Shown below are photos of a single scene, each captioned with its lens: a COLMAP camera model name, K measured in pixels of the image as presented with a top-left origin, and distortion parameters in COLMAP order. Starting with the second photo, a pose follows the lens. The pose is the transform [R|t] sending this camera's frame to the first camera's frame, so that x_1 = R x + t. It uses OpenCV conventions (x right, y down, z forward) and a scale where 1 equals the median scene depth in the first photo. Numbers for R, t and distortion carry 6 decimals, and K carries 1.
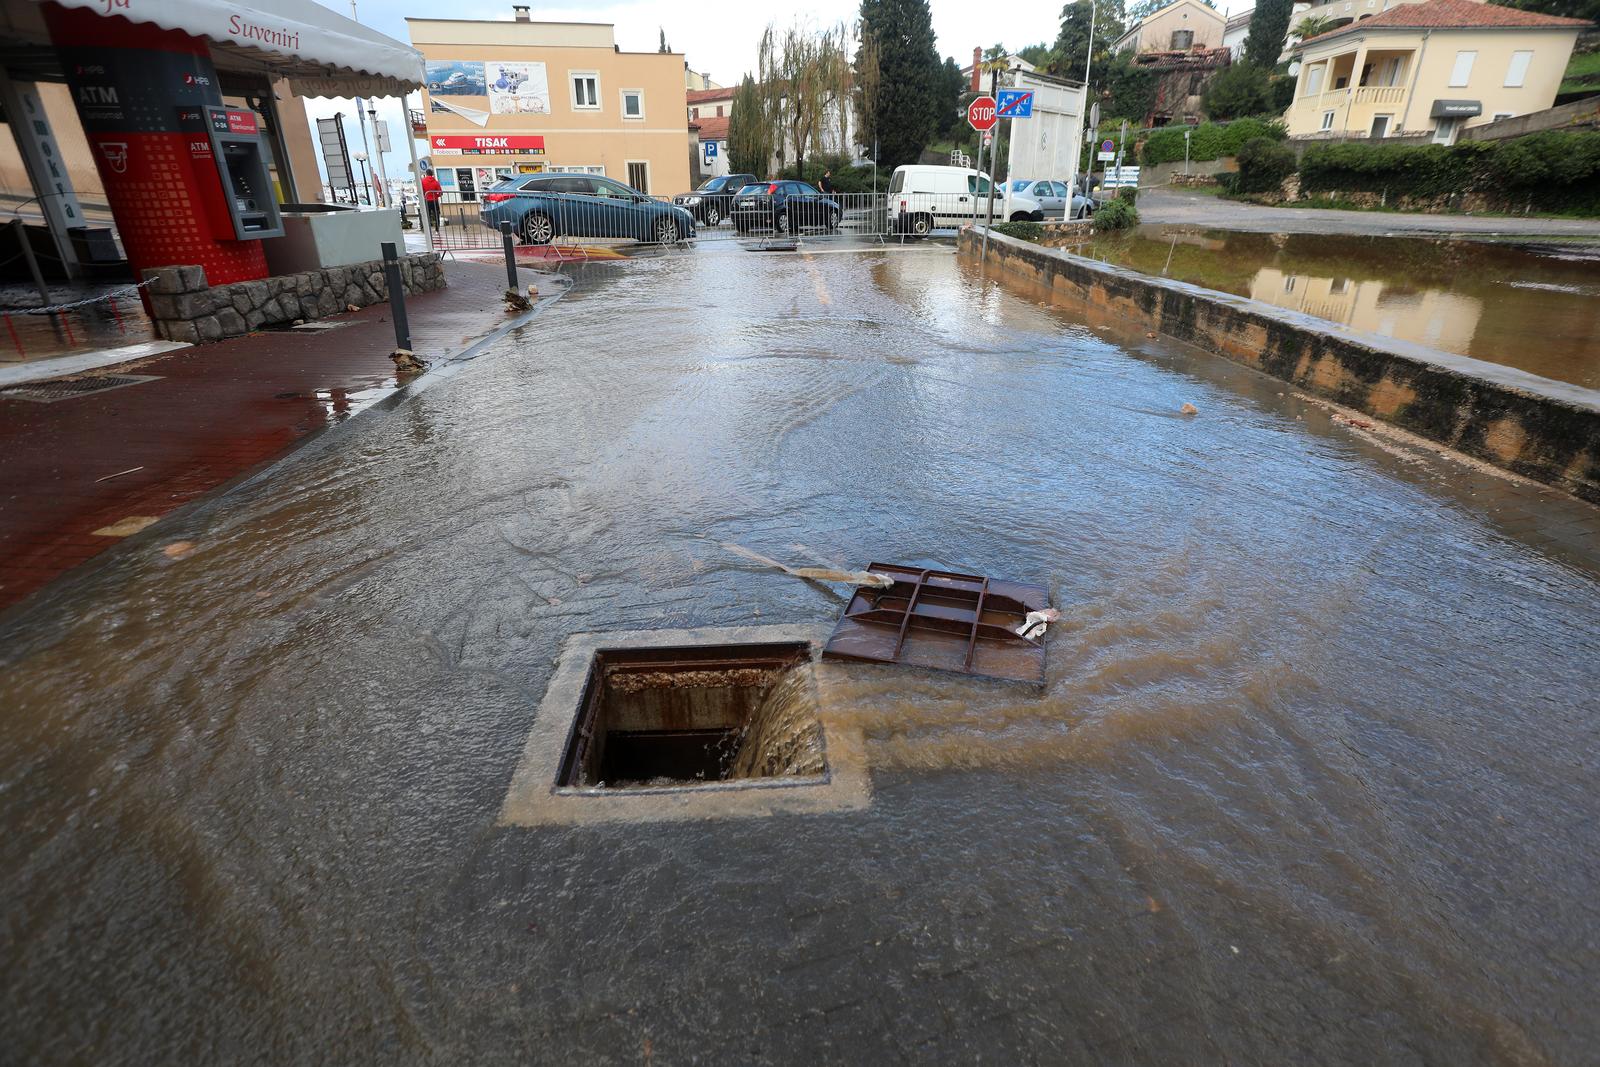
lens RADIAL K [[767.6, 0, 800.0], [0, 767.6, 533.5], [0, 0, 1]] dist [-0.055646, 0.022734]
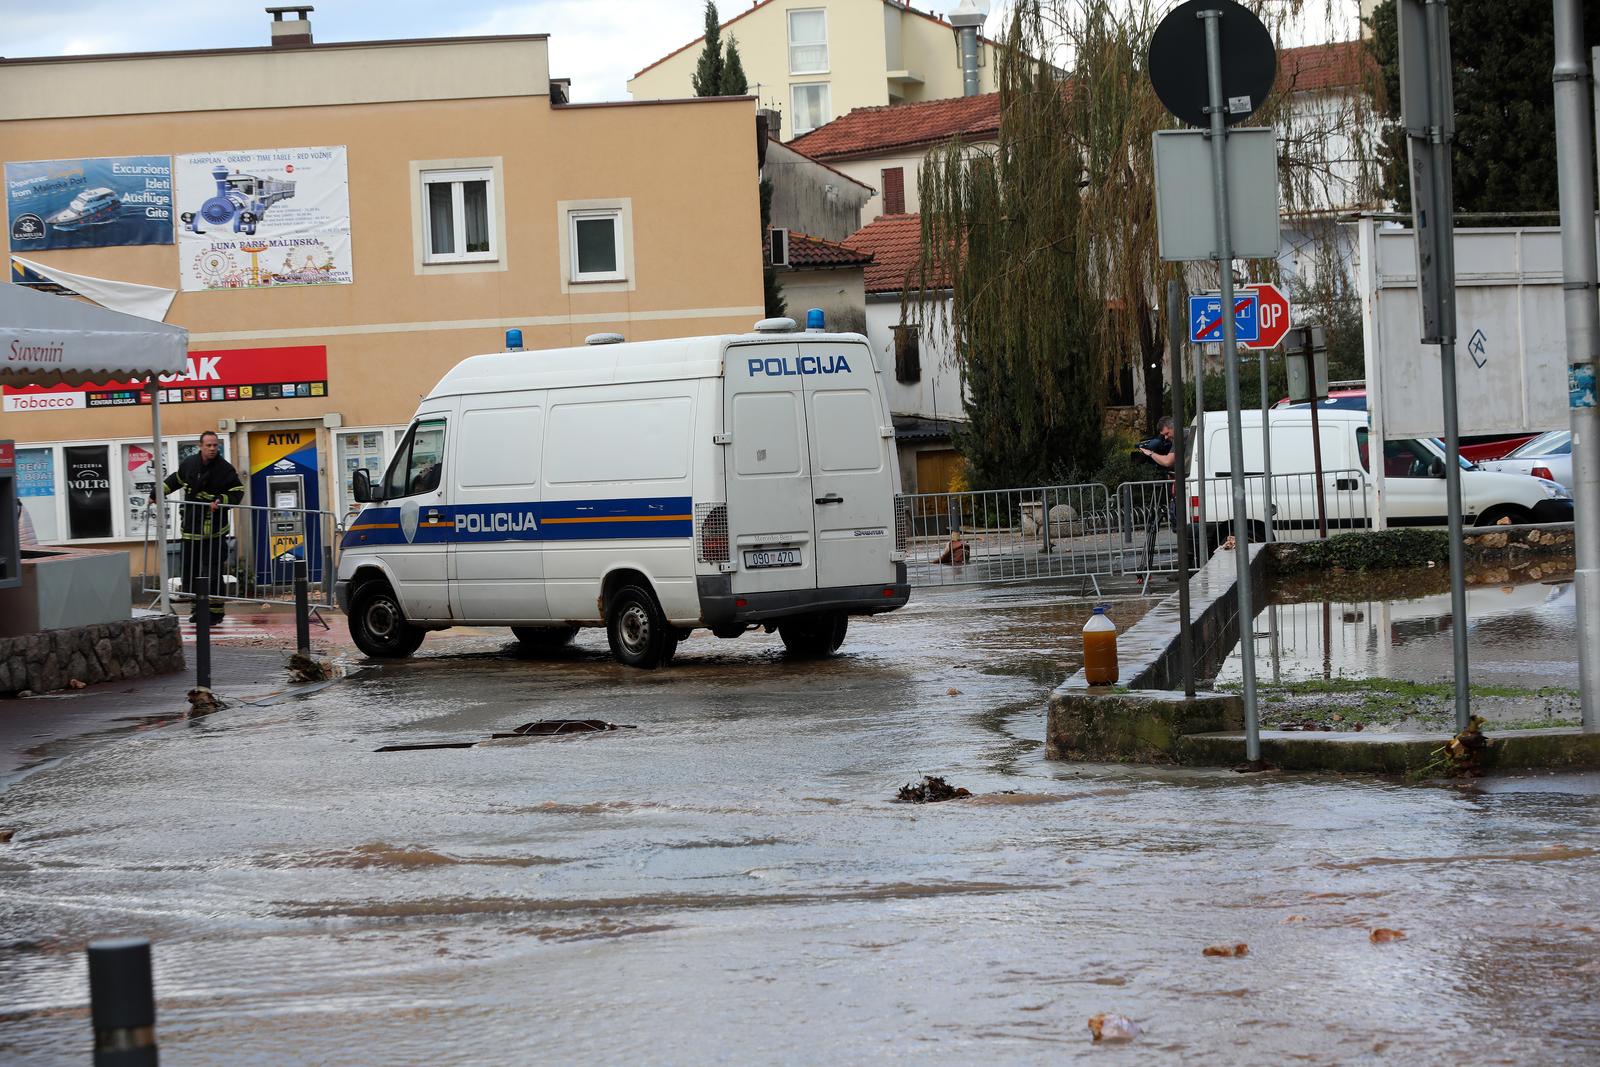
lens RADIAL K [[4348.8, 0, 800.0], [0, 4348.8, 533.5], [0, 0, 1]] dist [-0.150078, 0.034360]
pose [[0.982785, -0.044857, -0.179227, 0.203397], [-0.029106, 0.920374, -0.389954, 0.287774], [0.182448, 0.388457, 0.903224, -0.658417]]
